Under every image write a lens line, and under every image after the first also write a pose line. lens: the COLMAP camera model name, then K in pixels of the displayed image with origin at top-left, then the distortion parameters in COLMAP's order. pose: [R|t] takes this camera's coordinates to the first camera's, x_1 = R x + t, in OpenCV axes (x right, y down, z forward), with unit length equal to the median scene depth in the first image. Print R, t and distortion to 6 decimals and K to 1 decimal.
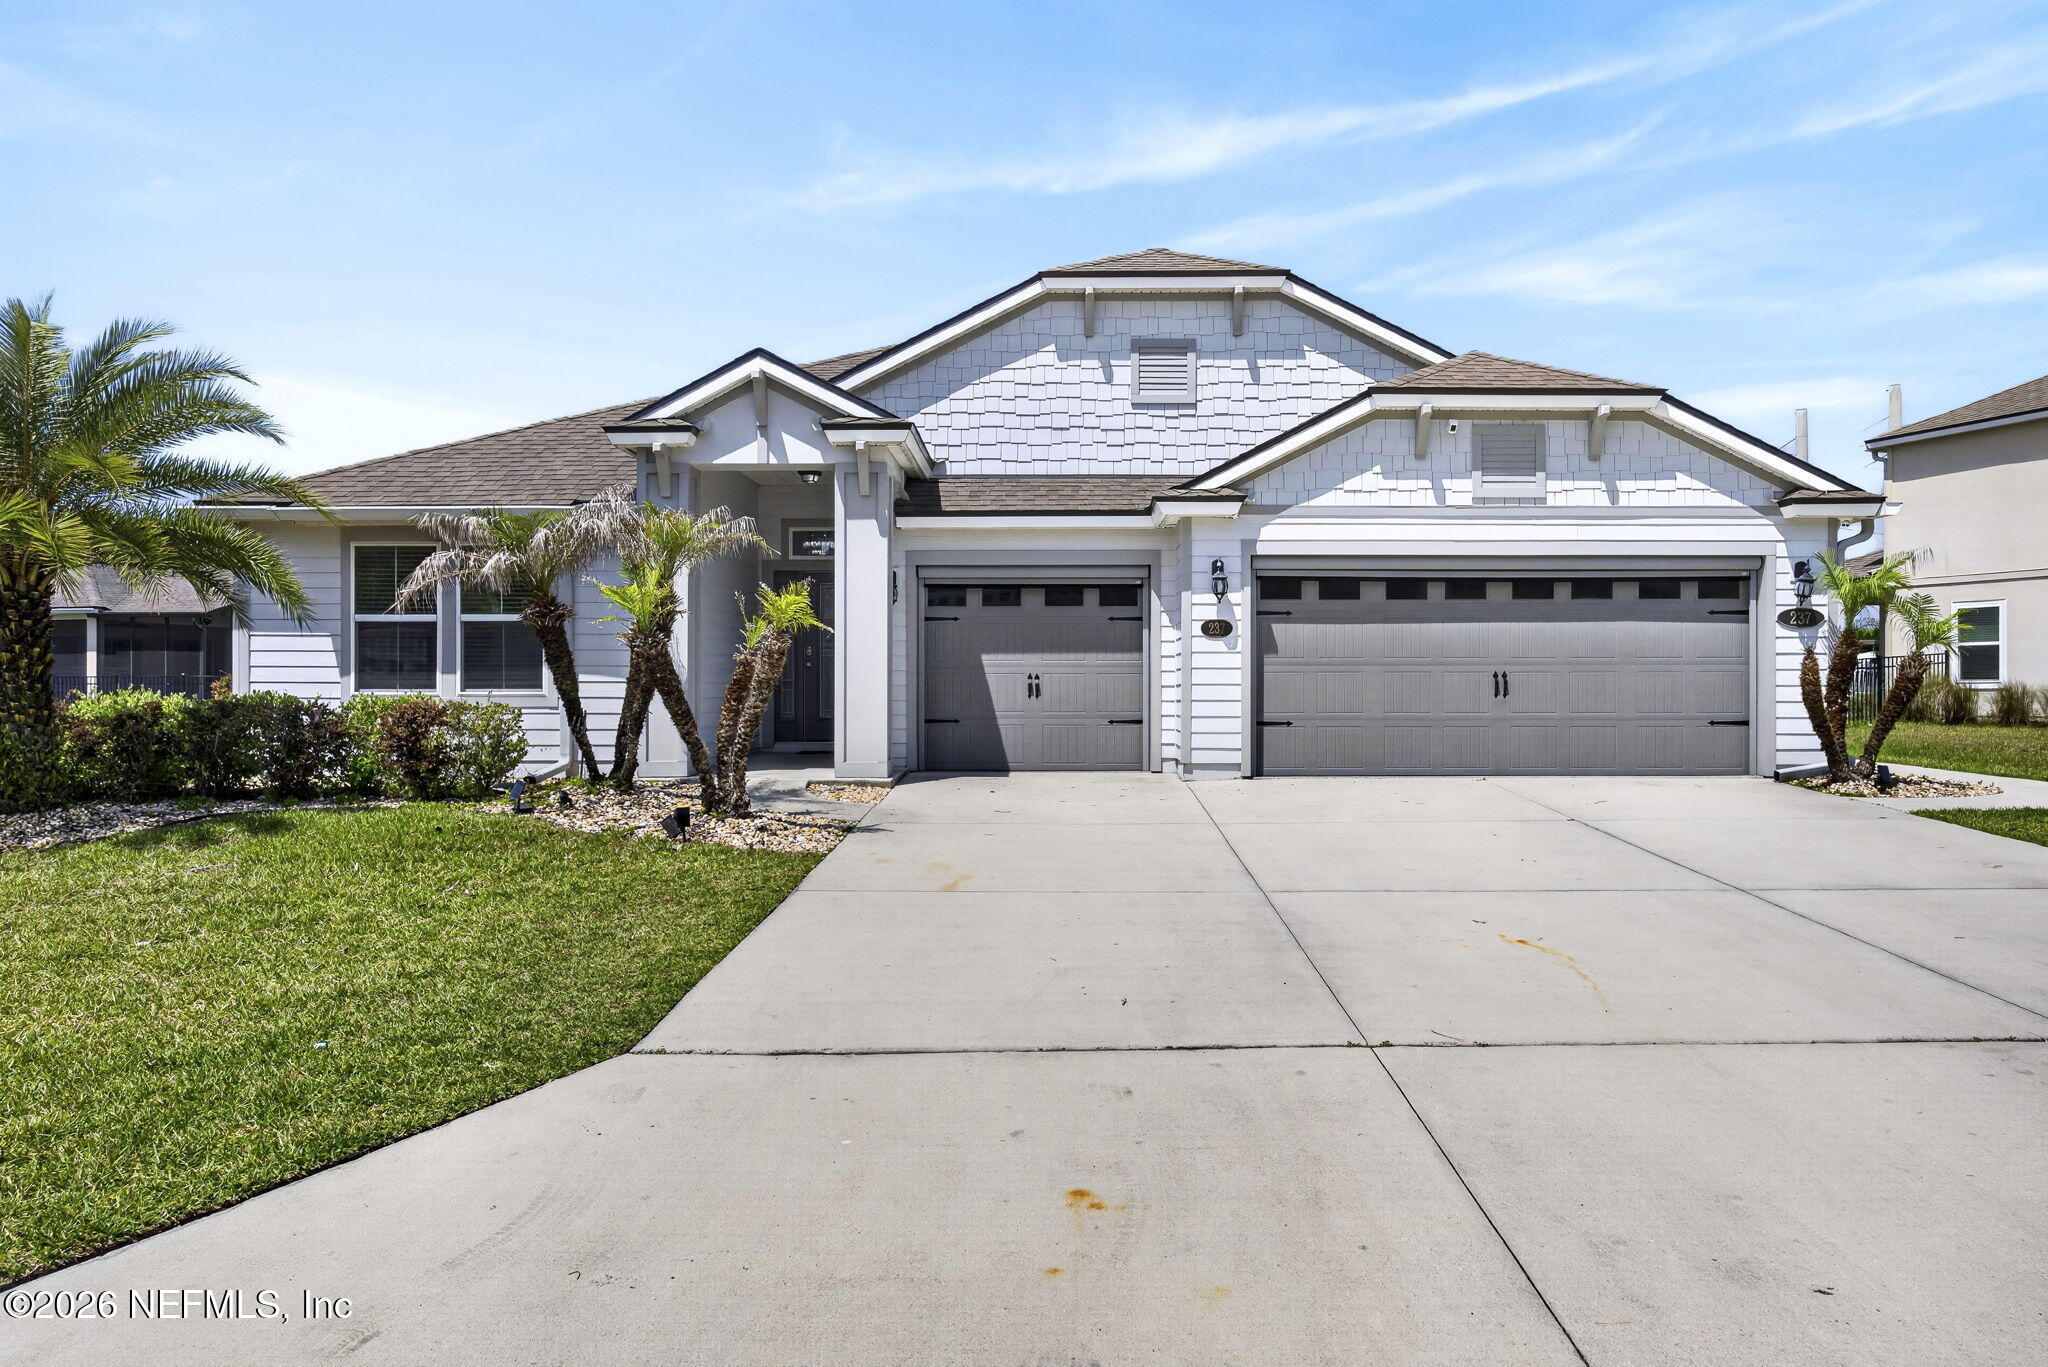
lens RADIAL K [[1374.0, 0, 1024.0], [0, 1374.0, 683.5], [0, 0, 1]] dist [-0.008019, 0.001188]
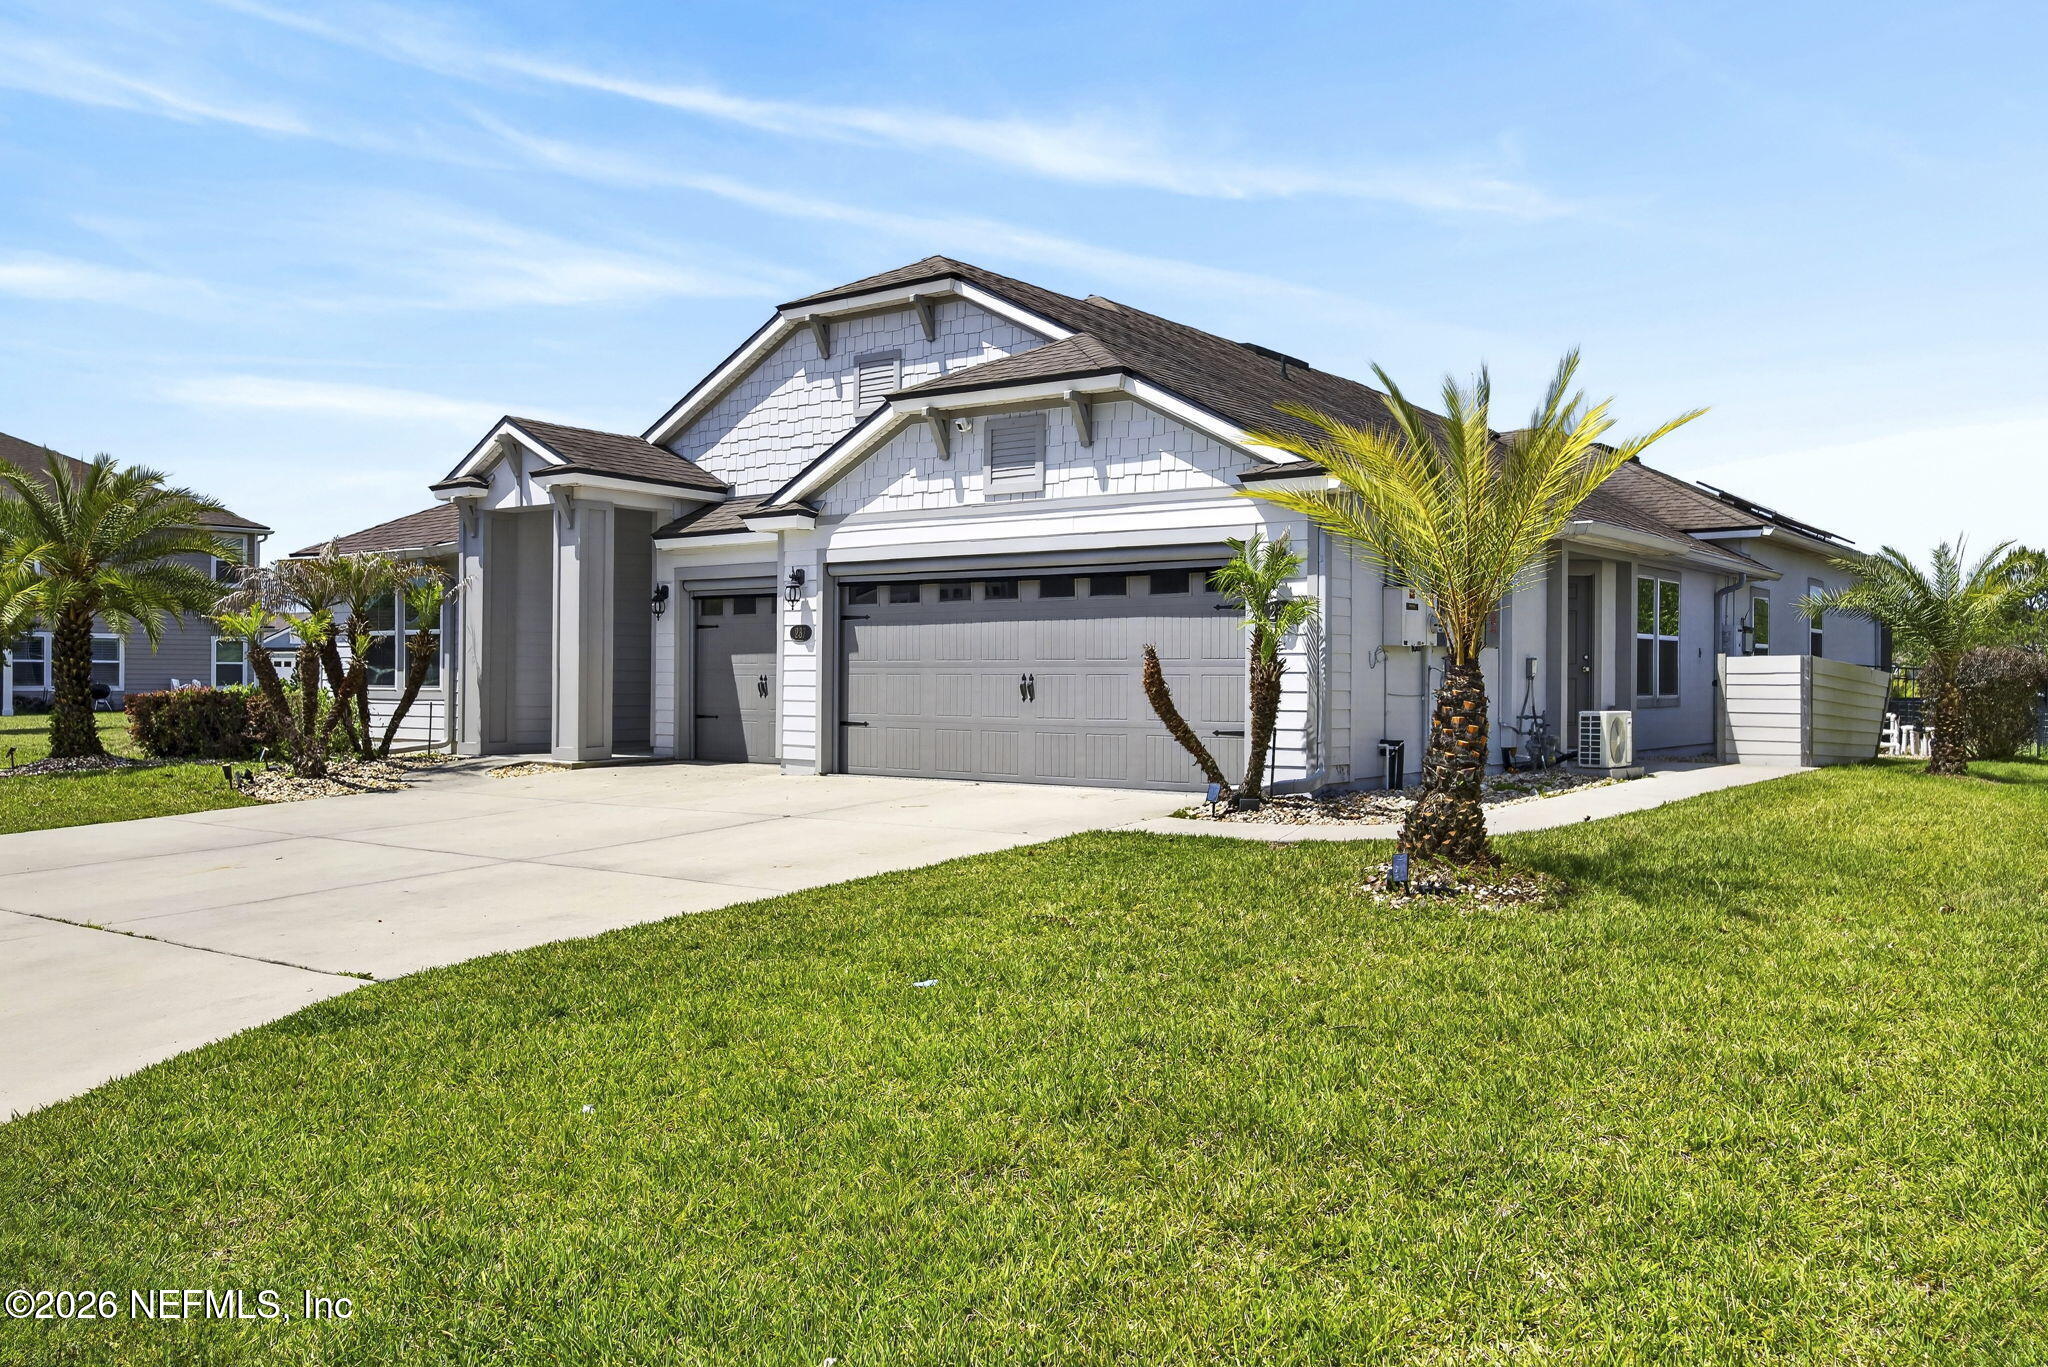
lens RADIAL K [[1638.0, 0, 1024.0], [0, 1638.0, 683.5], [0, 0, 1]] dist [-0.015426, -0.004228]
pose [[0.796560, 0.005197, -0.604537, 1.036696], [-0.004735, 0.999986, 0.002357, -0.004737], [0.604540, 0.000985, 0.796574, 0.090788]]
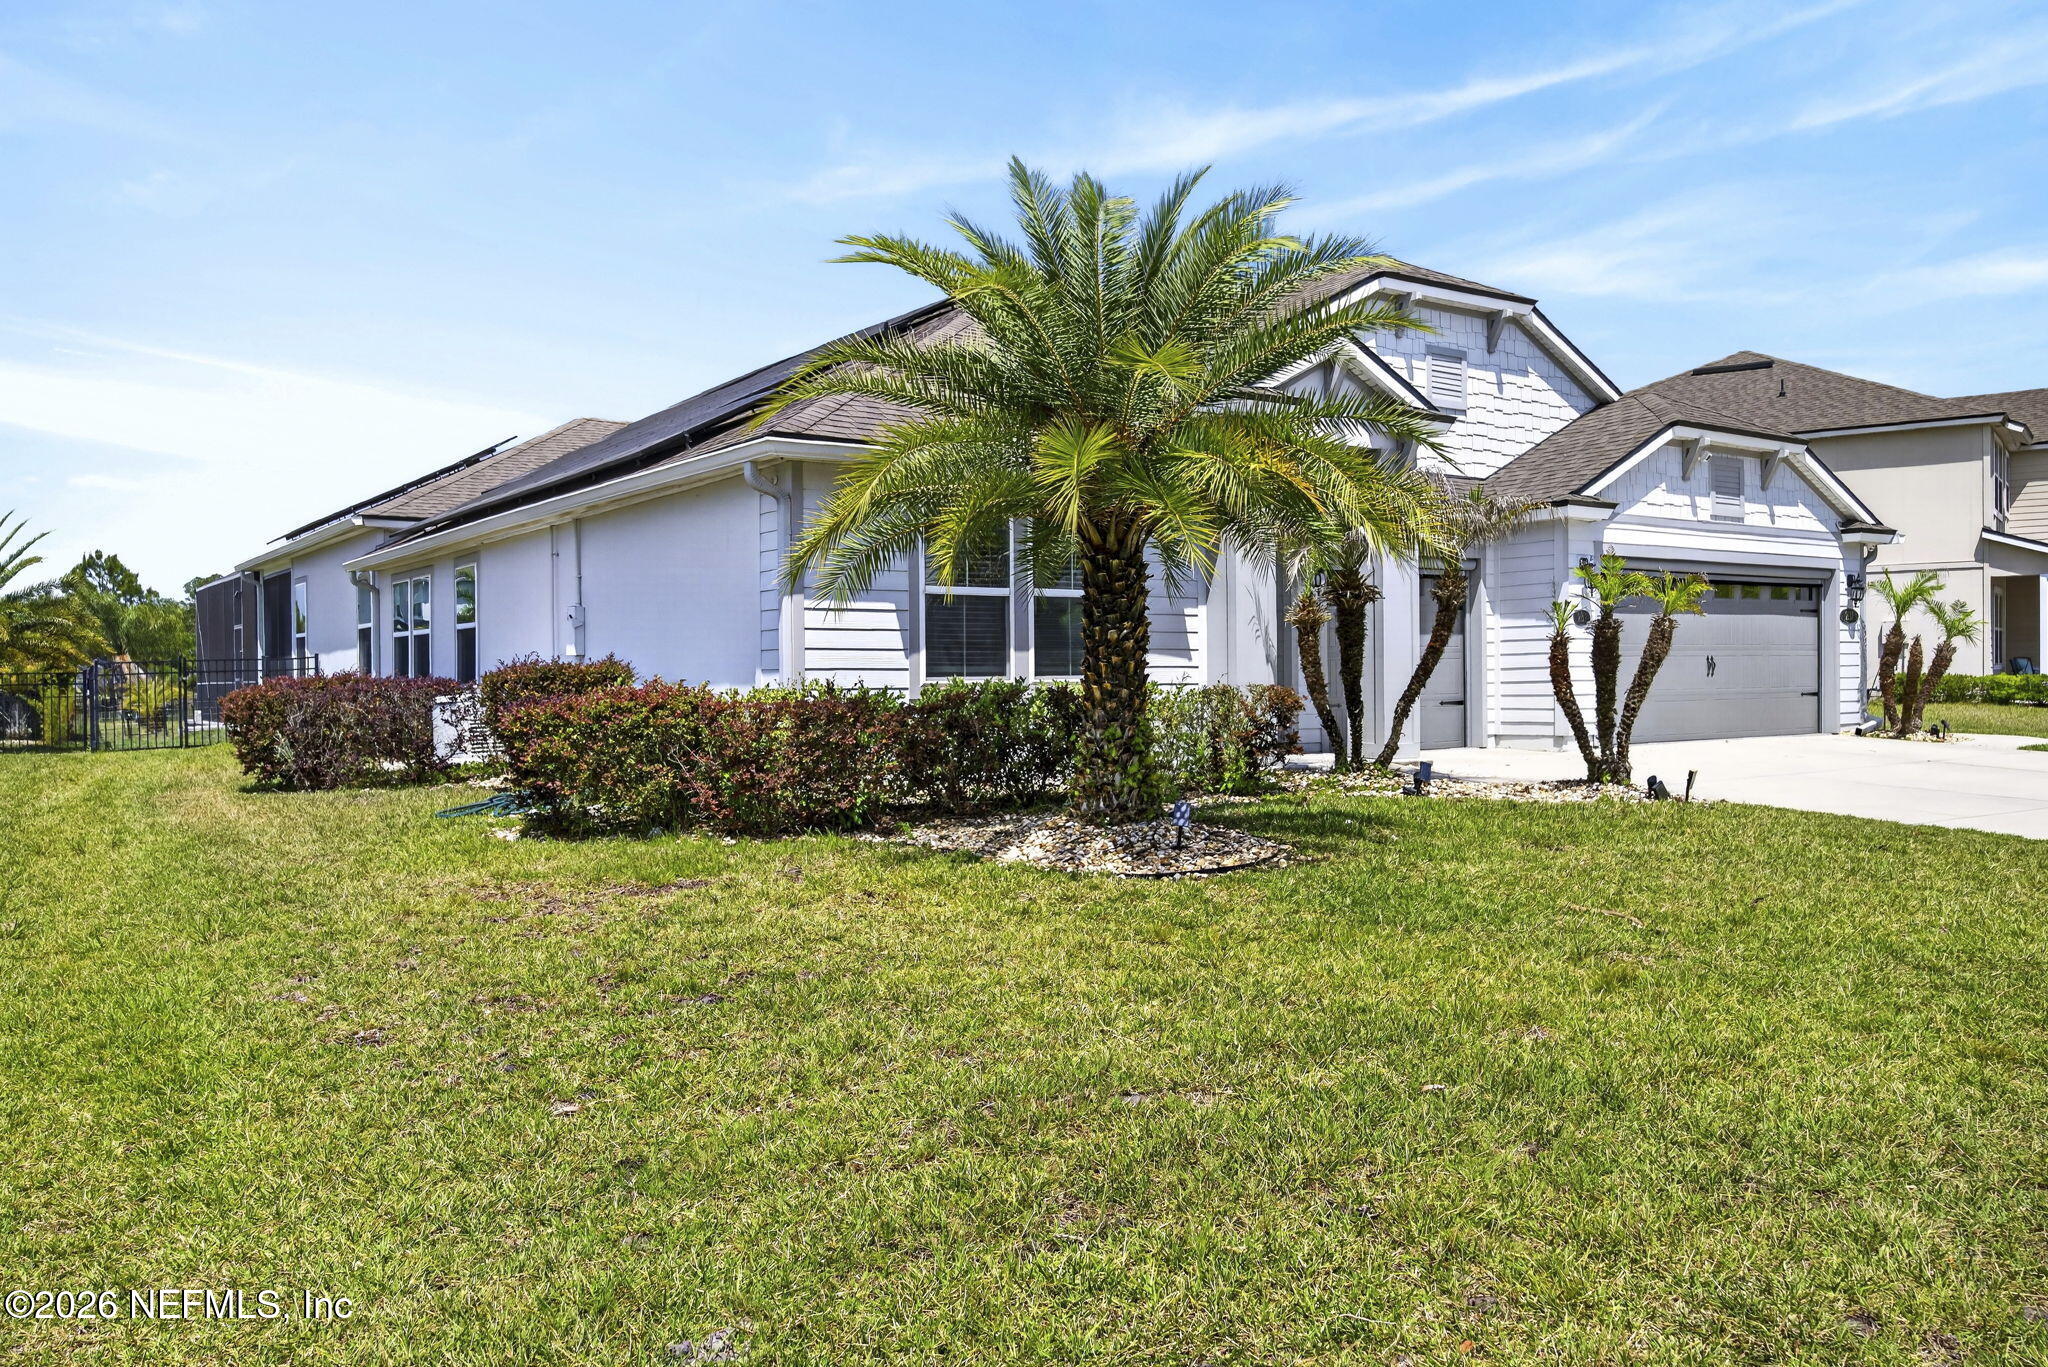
lens RADIAL K [[1638.0, 0, 1024.0], [0, 1638.0, 683.5], [0, 0, 1]] dist [-0.015426, -0.004228]
pose [[0.811845, -0.009431, 0.583797, -1.019259], [0.007859, 0.999955, 0.005225, 0.004083], [-0.583820, 0.000347, 0.811883, 0.165015]]
